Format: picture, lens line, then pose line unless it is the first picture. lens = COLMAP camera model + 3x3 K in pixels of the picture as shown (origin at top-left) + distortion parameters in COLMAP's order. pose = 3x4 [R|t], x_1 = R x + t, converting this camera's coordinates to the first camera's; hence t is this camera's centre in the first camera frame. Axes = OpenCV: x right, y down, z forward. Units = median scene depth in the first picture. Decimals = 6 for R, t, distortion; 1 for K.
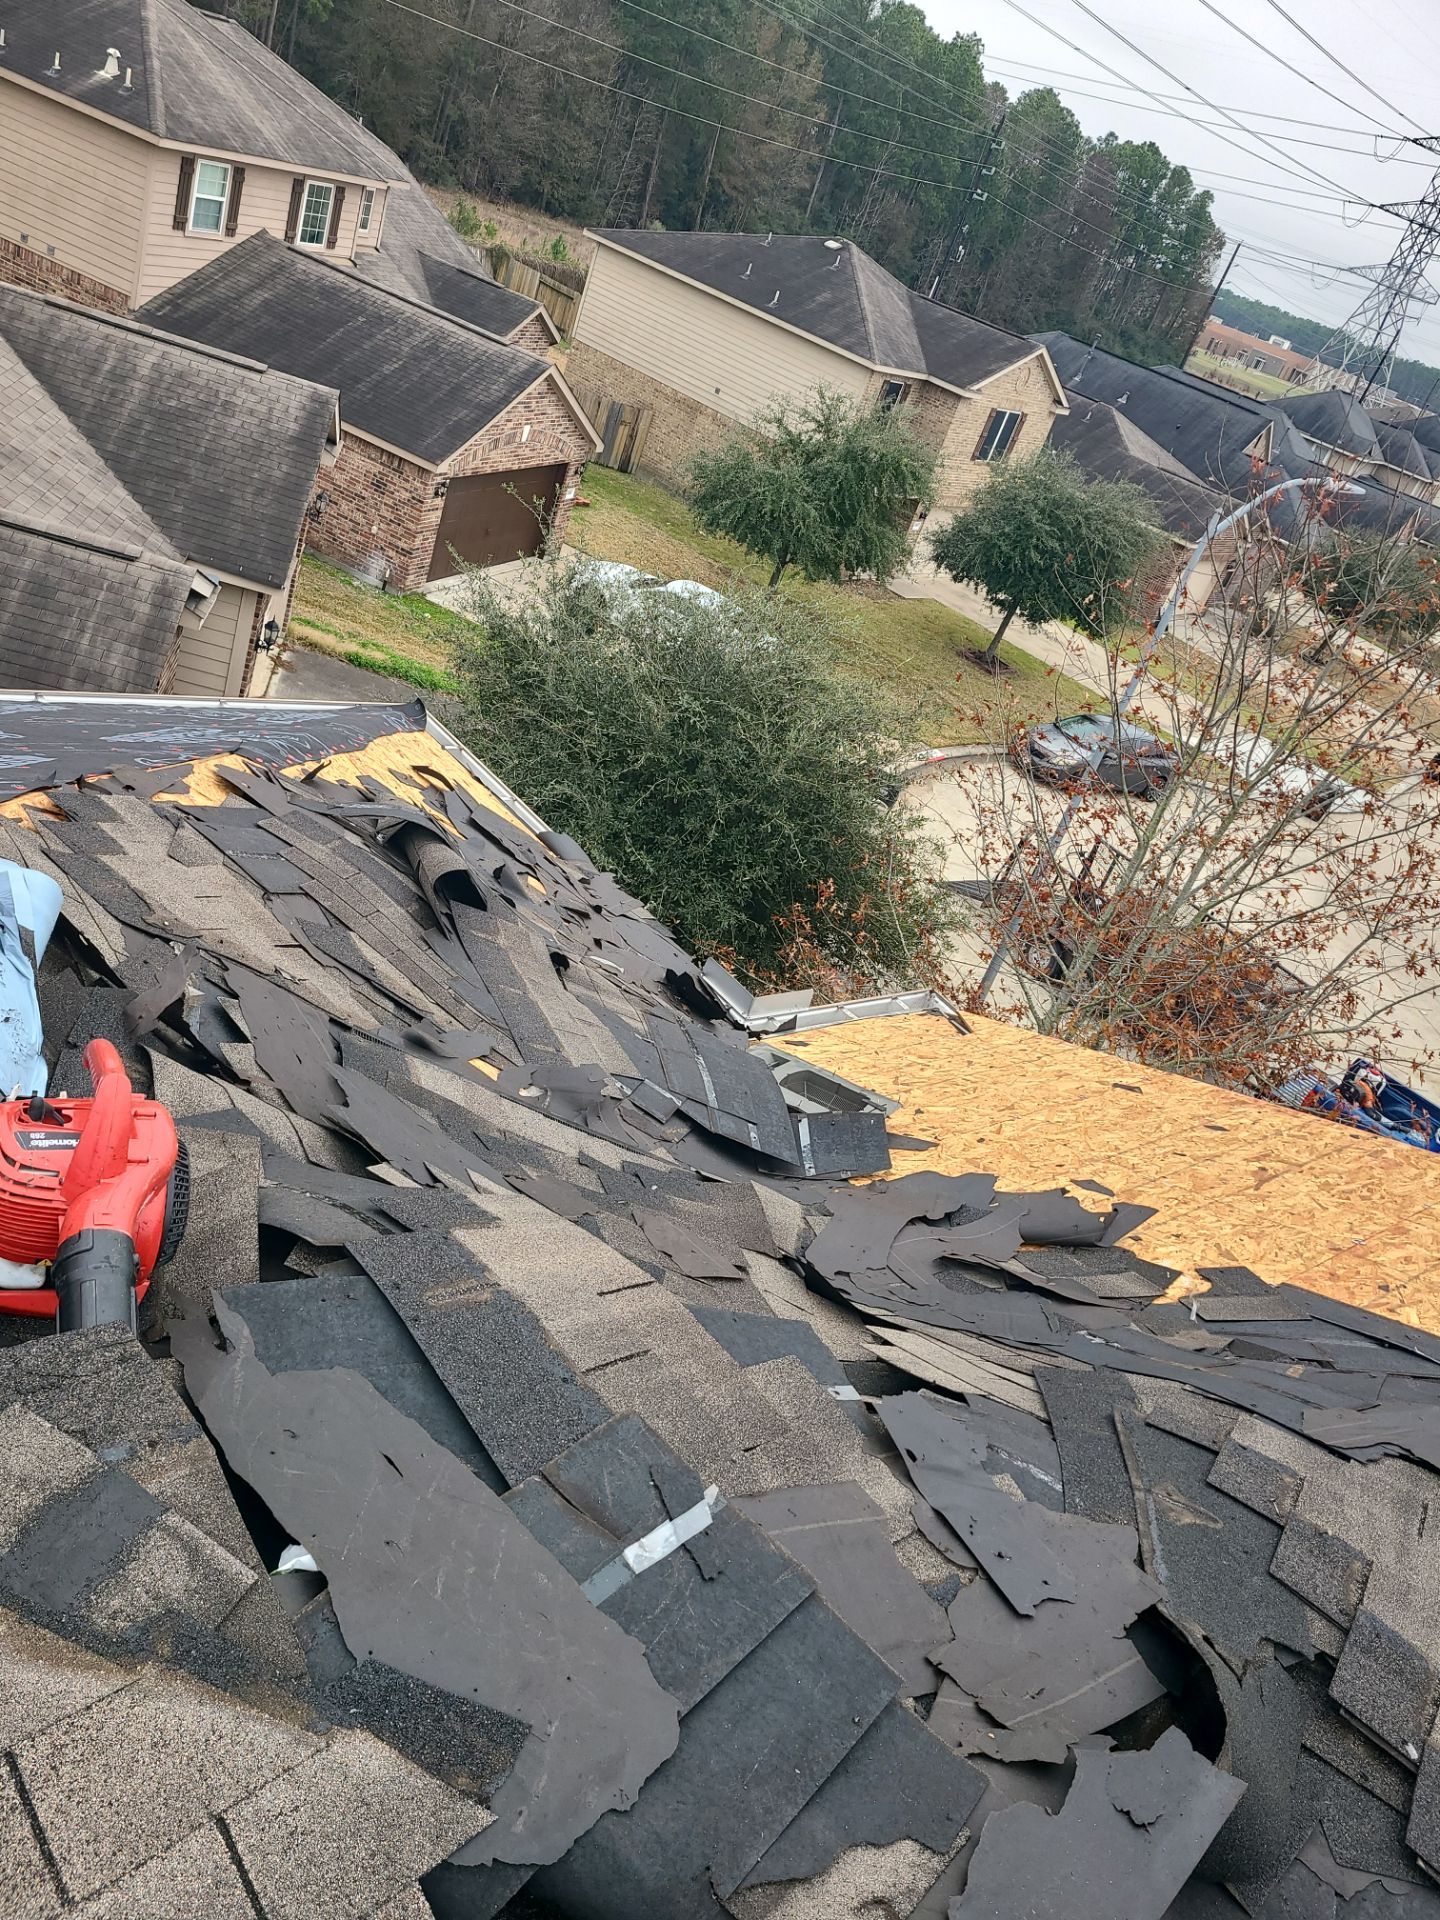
lens RADIAL K [[1436.2, 0, 694.3], [0, 1436.2, 953.8], [0, 0, 1]] dist [0.051815, -0.043575]
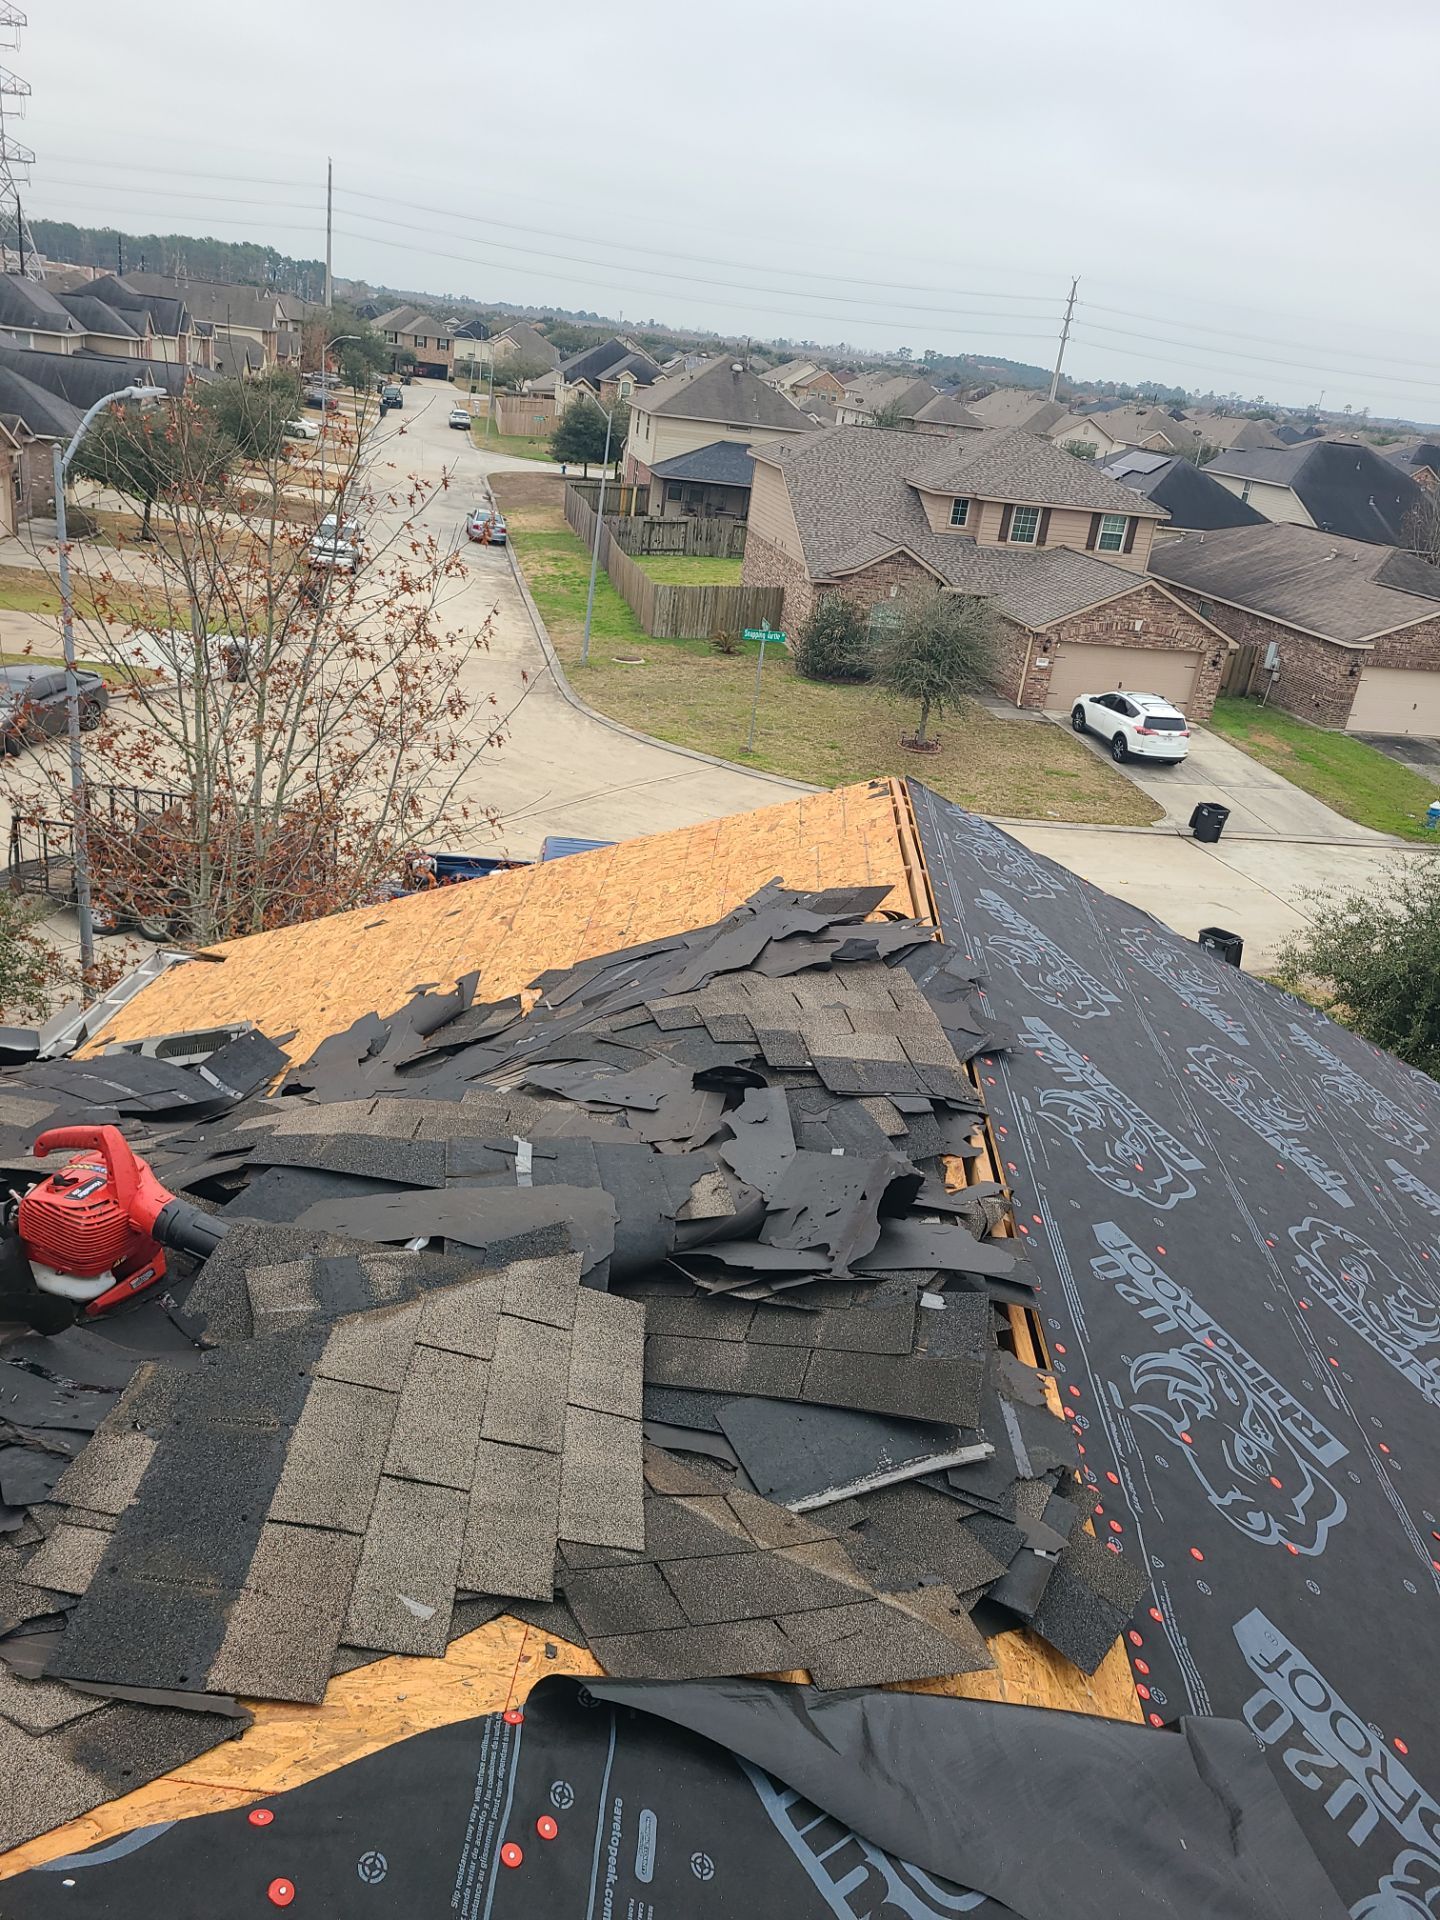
lens RADIAL K [[1436.2, 0, 694.3], [0, 1436.2, 953.8], [0, 0, 1]] dist [0.051815, -0.043575]
pose [[0.670576, -0.502079, 0.546117, -0.311738], [0.461175, 0.858767, 0.223241, -0.055880], [-0.581072, 0.102155, 0.807415, -0.270425]]
